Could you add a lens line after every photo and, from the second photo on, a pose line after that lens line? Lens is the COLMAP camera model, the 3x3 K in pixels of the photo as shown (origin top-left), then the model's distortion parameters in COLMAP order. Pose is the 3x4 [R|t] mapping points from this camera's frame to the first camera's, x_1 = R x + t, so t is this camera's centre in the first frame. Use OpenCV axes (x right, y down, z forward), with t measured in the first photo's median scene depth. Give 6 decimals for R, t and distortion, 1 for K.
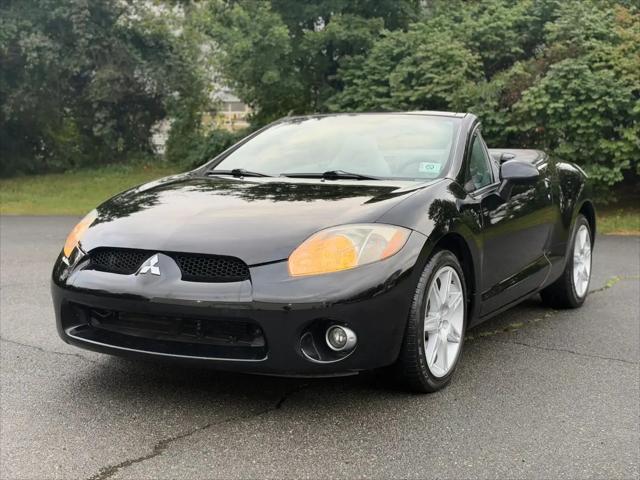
lens RADIAL K [[920.3, 0, 326.7], [0, 920.3, 244.1], [0, 0, 1]] dist [0.299019, -0.861833]
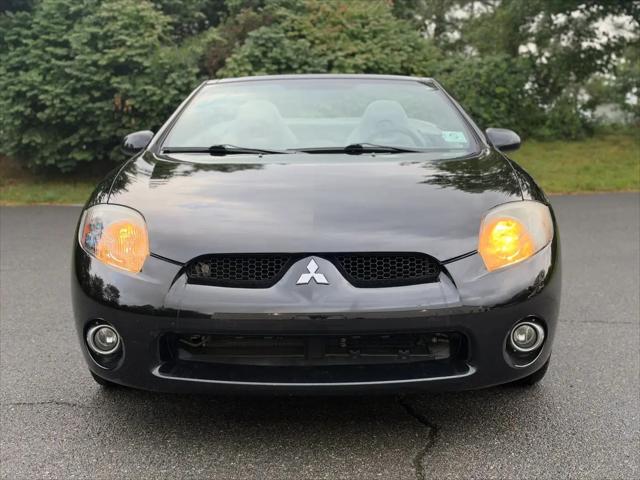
lens RADIAL K [[913.7, 0, 338.0], [0, 913.7, 238.1], [0, 0, 1]] dist [0.302199, -0.844926]
pose [[0.879866, -0.079000, 0.468609, -0.147894], [0.066320, 0.996848, 0.043531, -0.010556], [-0.470571, -0.007223, 0.882333, 0.089130]]
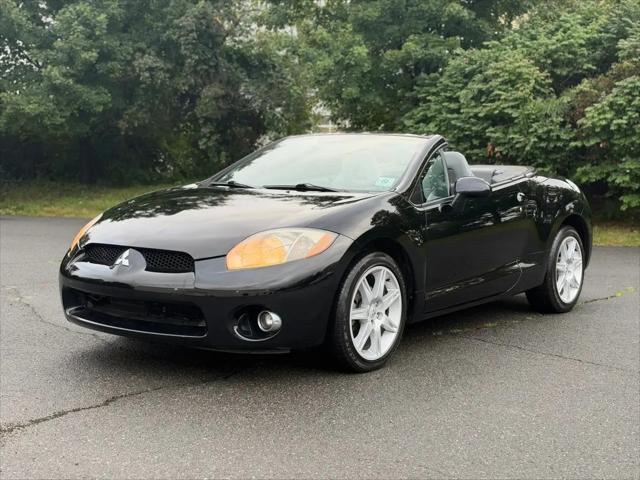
lens RADIAL K [[920.3, 0, 326.7], [0, 920.3, 244.1], [0, 0, 1]] dist [0.299019, -0.861833]
pose [[0.990018, 0.020014, -0.139510, 0.071067], [-0.021766, 0.999702, -0.011047, 0.003300], [0.139248, 0.013974, 0.990159, -0.053486]]
